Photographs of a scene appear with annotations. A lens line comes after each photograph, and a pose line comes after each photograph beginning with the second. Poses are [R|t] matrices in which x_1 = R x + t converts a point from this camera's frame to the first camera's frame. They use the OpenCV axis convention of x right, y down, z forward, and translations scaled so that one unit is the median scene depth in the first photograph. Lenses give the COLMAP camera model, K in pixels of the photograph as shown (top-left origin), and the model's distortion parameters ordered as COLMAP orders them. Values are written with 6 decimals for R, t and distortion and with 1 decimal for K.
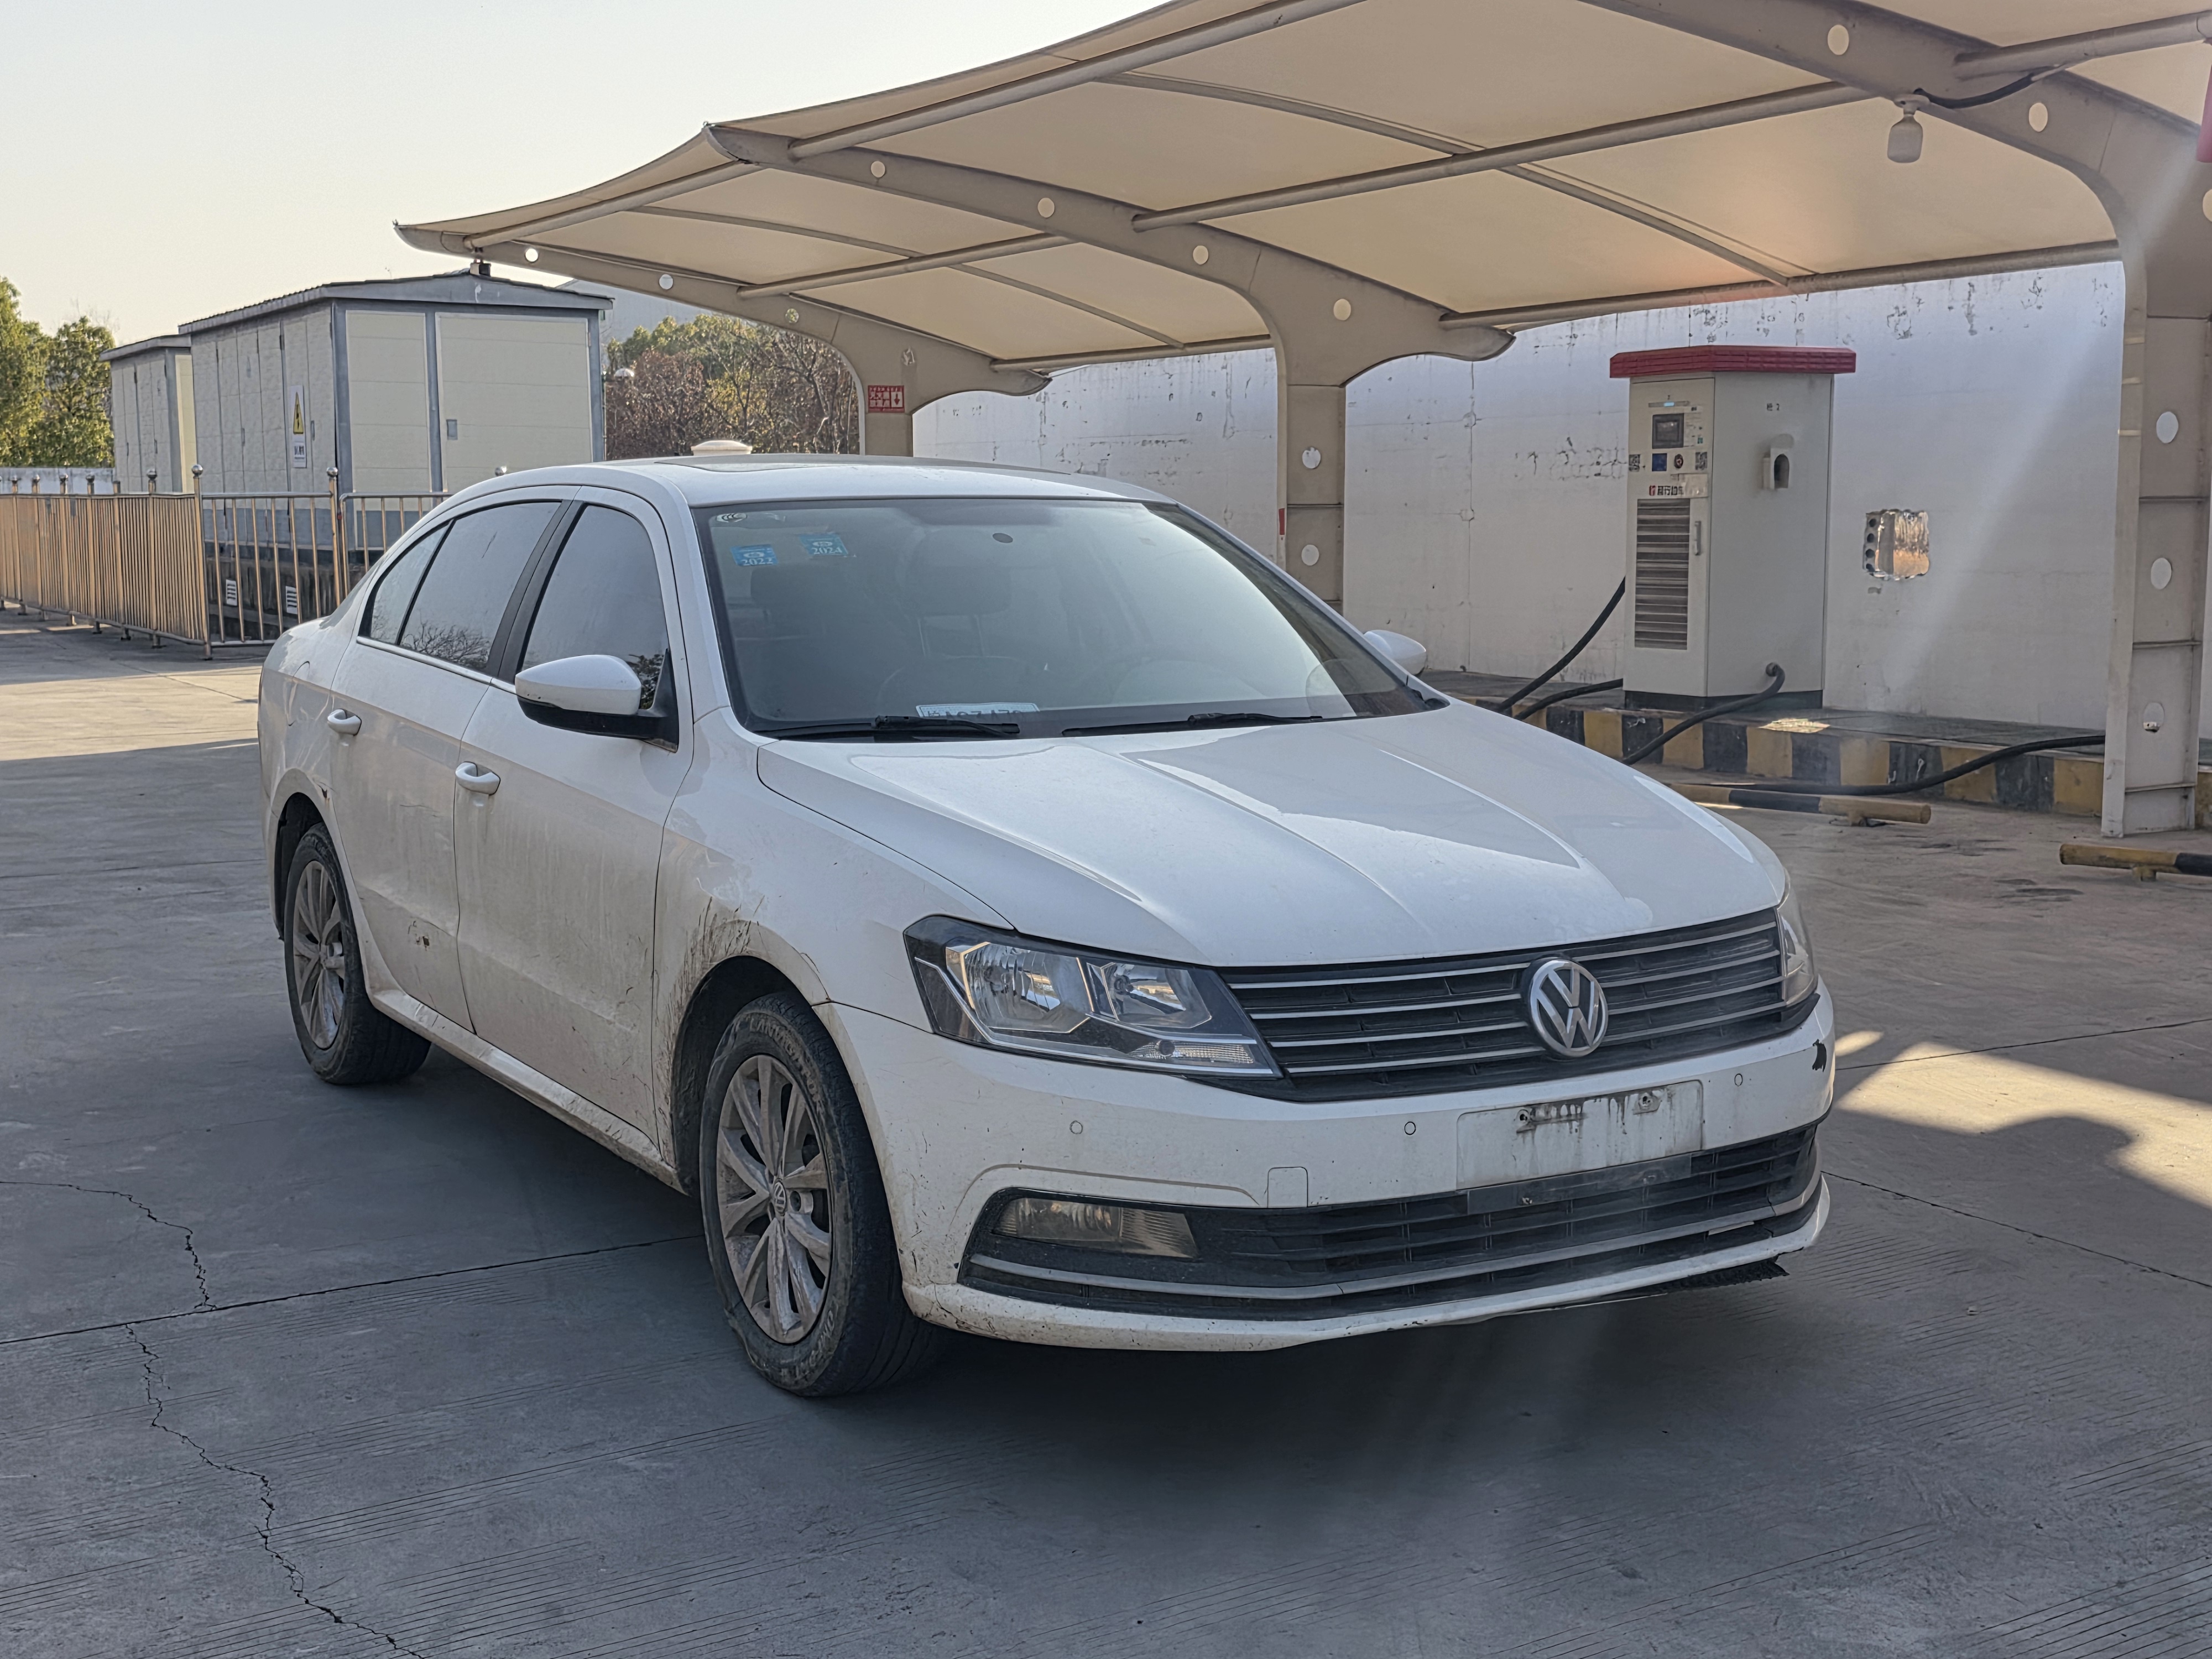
lens RADIAL K [[2726.5, 0, 1128.5], [0, 2726.5, 813.2], [0, 0, 1]] dist [0.078777, 0.000000]
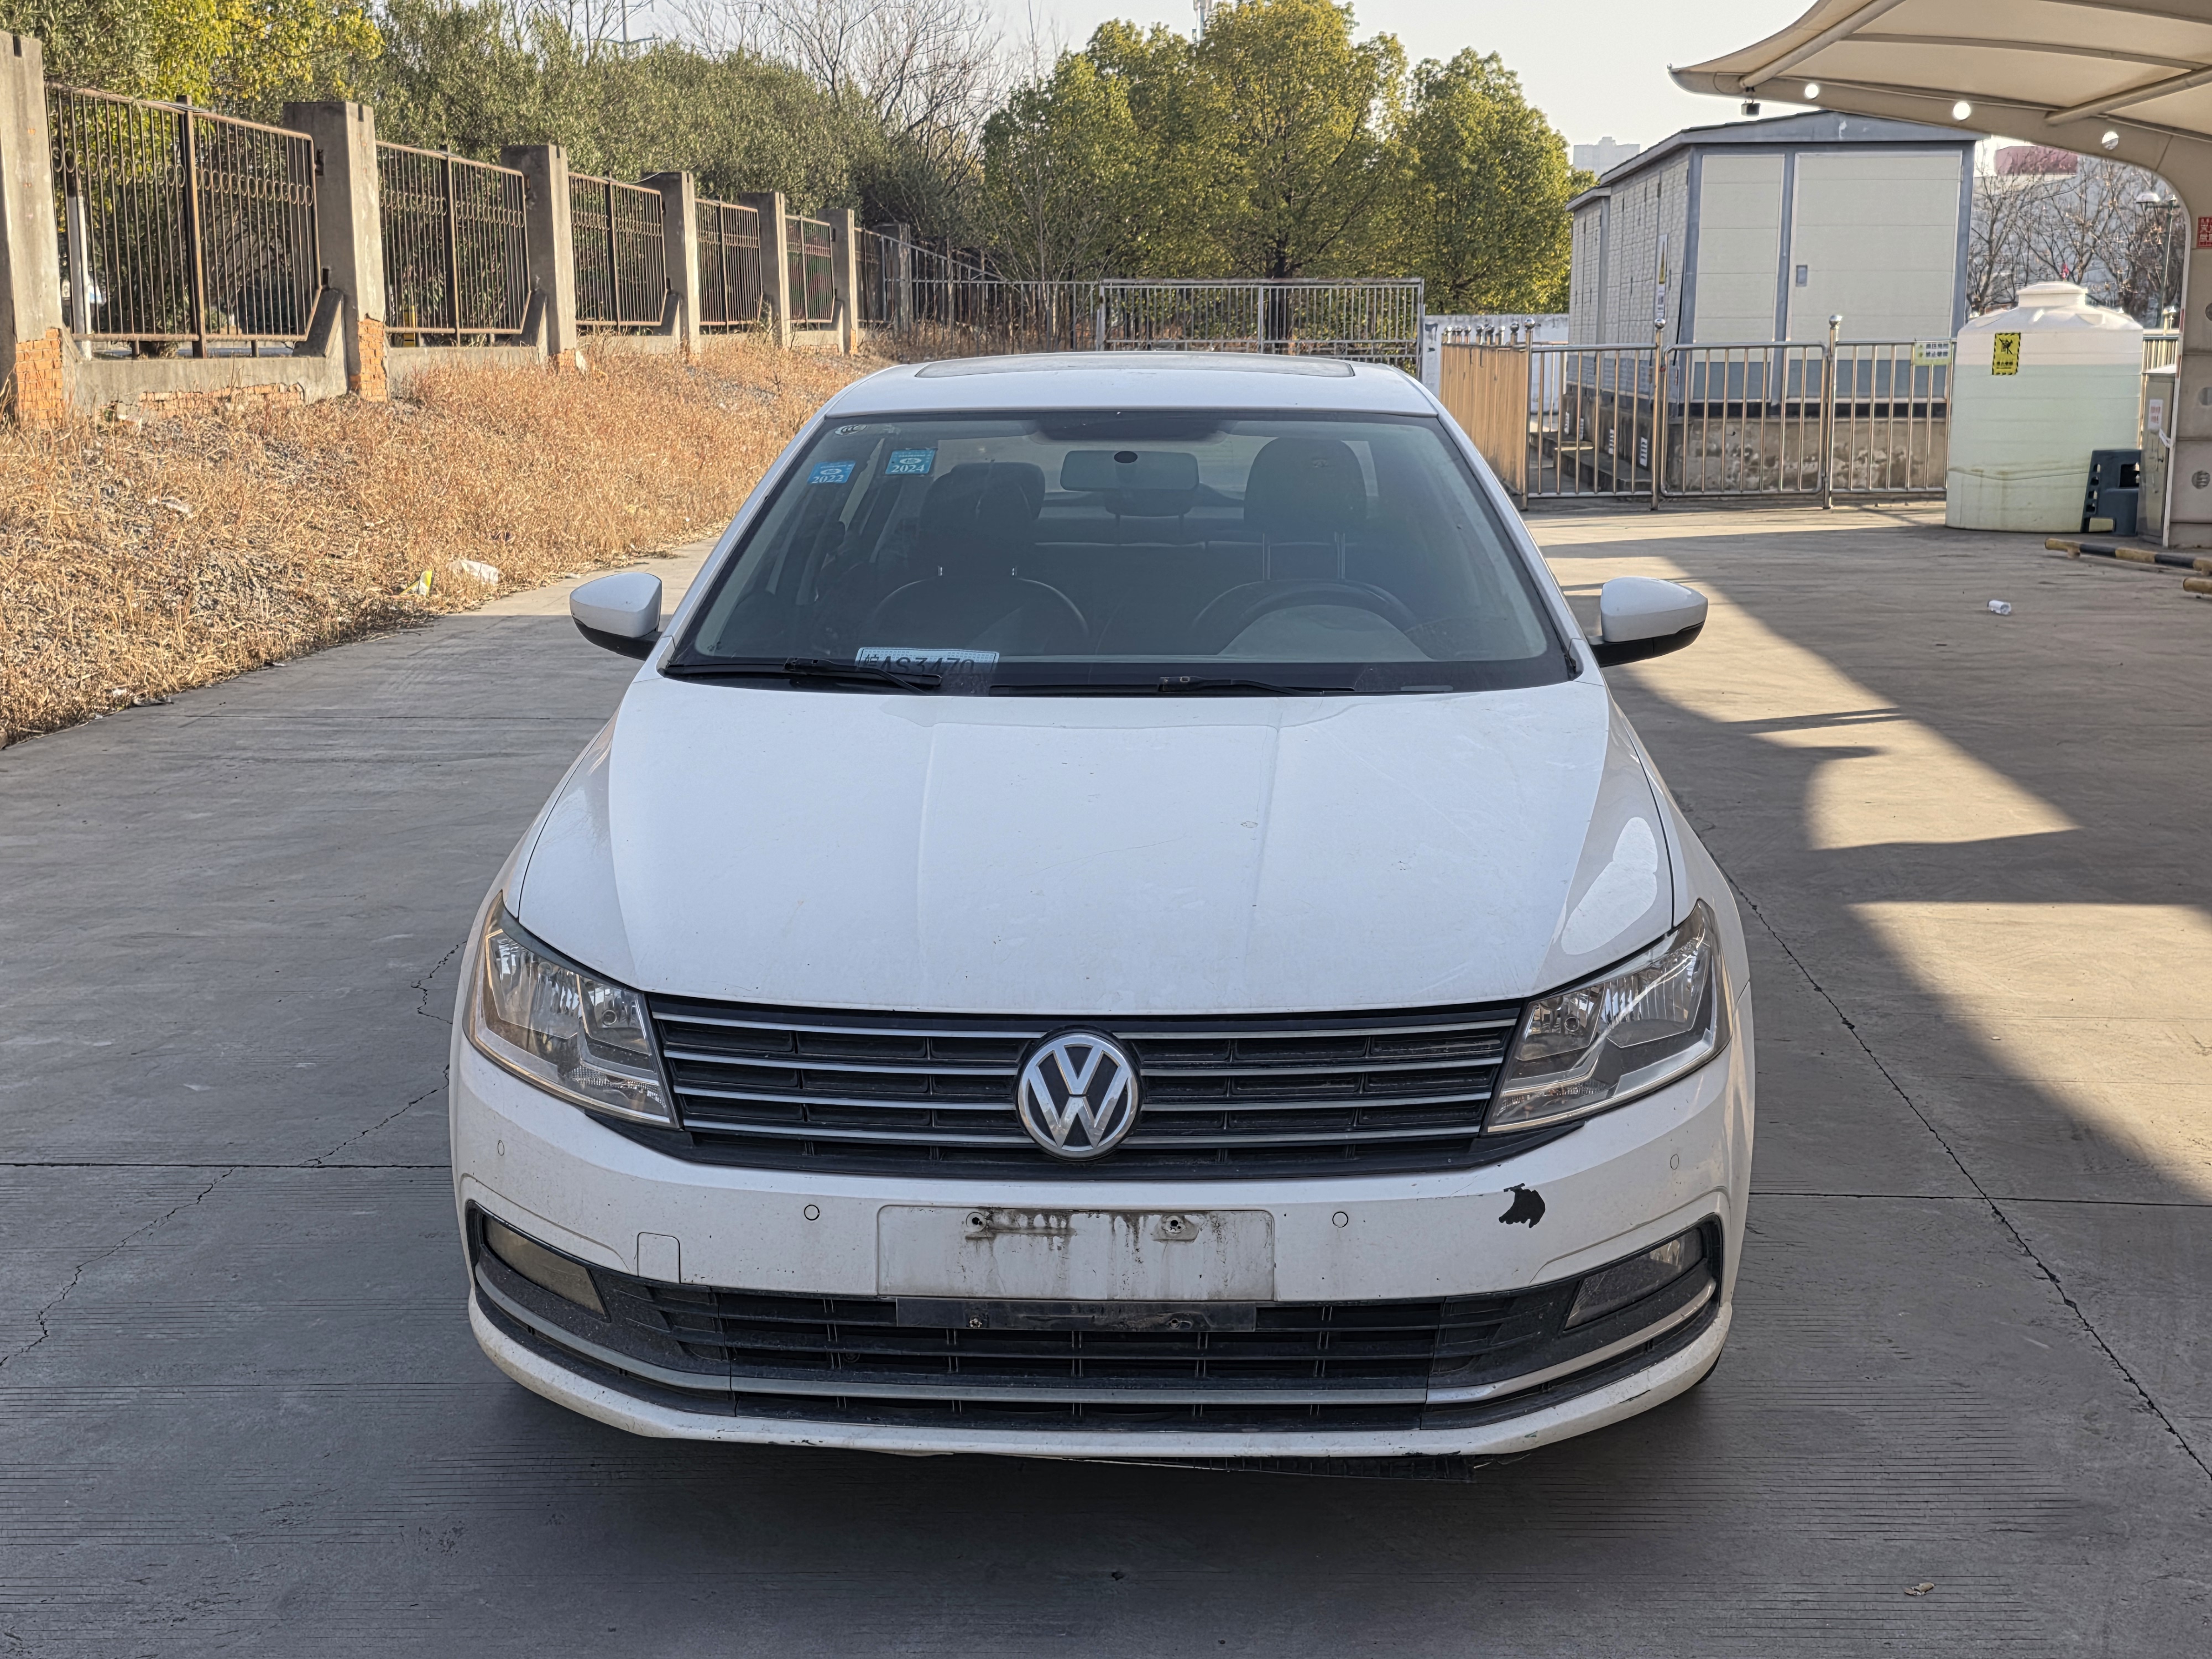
lens RADIAL K [[2726.5, 0, 1102.5], [0, 2726.5, 826.9], [0, 0, 1]] dist [0.078777, 0.000000]
pose [[0.835255, 0.099362, -0.540811, 0.584934], [-0.064908, 0.994478, 0.082467, -0.072506], [0.546019, -0.033778, 0.837092, 0.335041]]
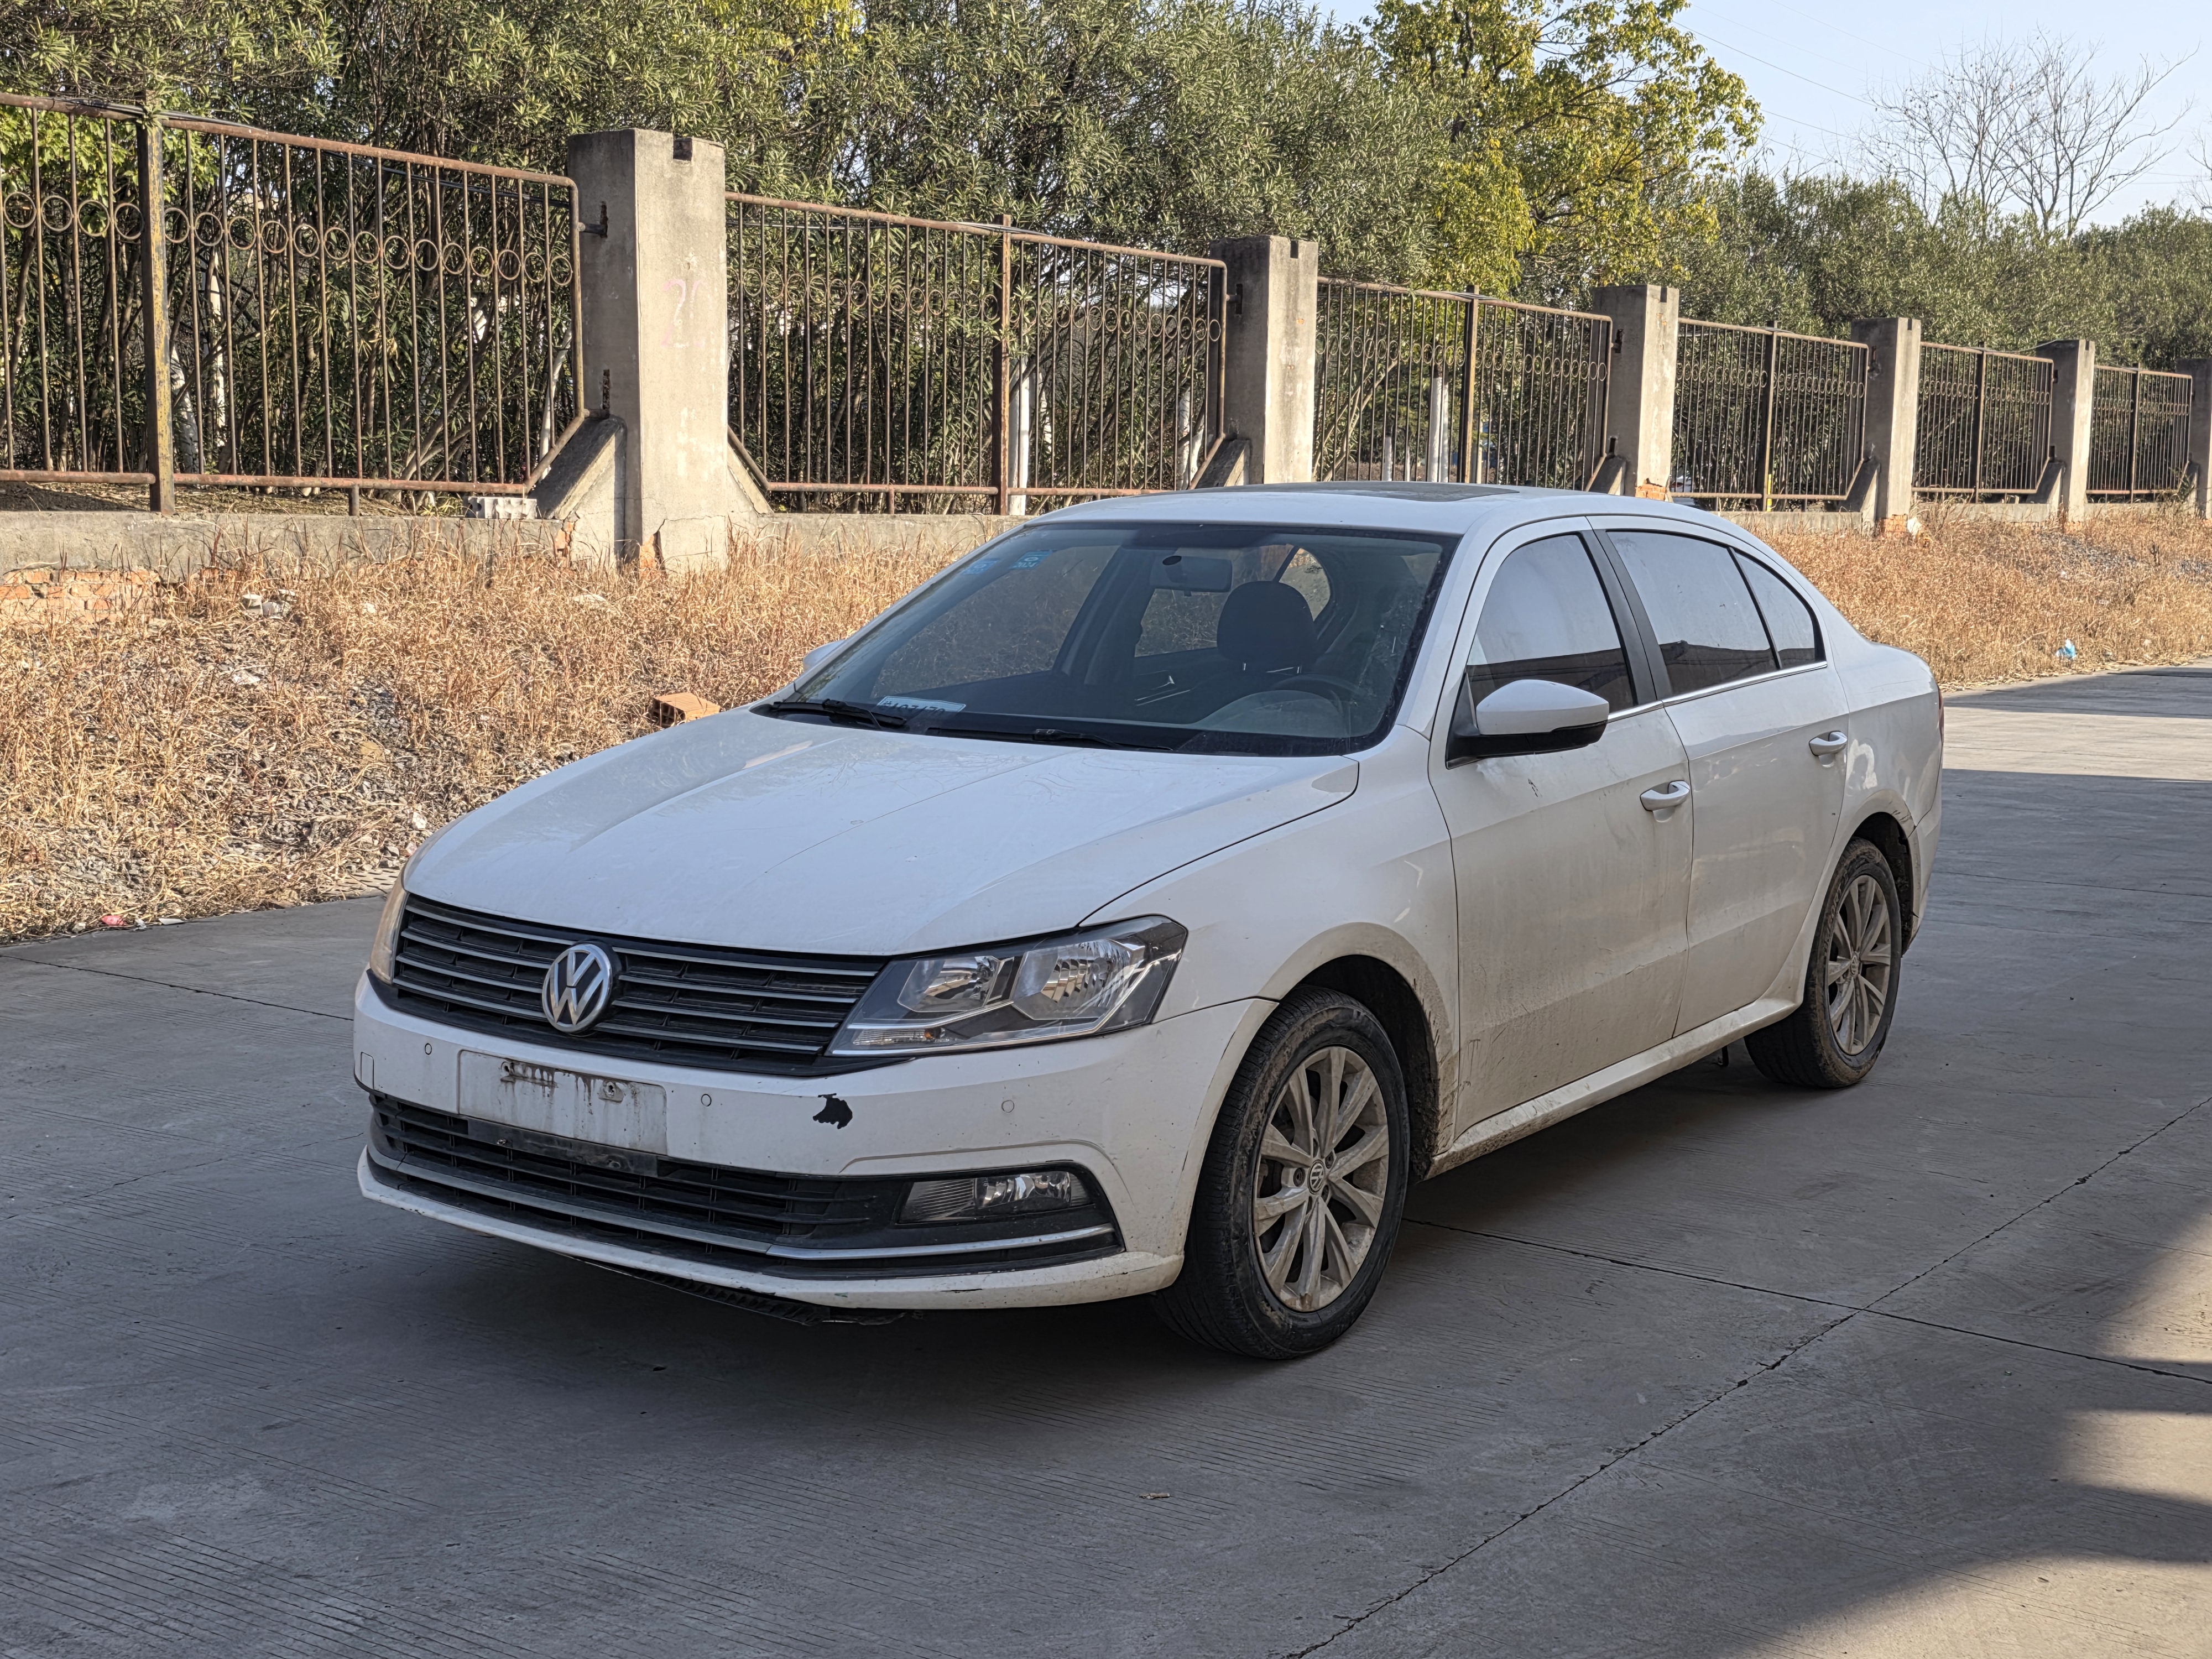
lens RADIAL K [[2726.5, 0, 1129.5], [0, 2726.5, 870.8], [0, 0, 1]] dist [0.078777, 0.000000]
pose [[0.412707, 0.131309, -0.901350, 1.218042], [-0.121320, 0.988662, 0.088479, -0.097167], [0.902748, 0.072836, 0.423958, 0.725462]]
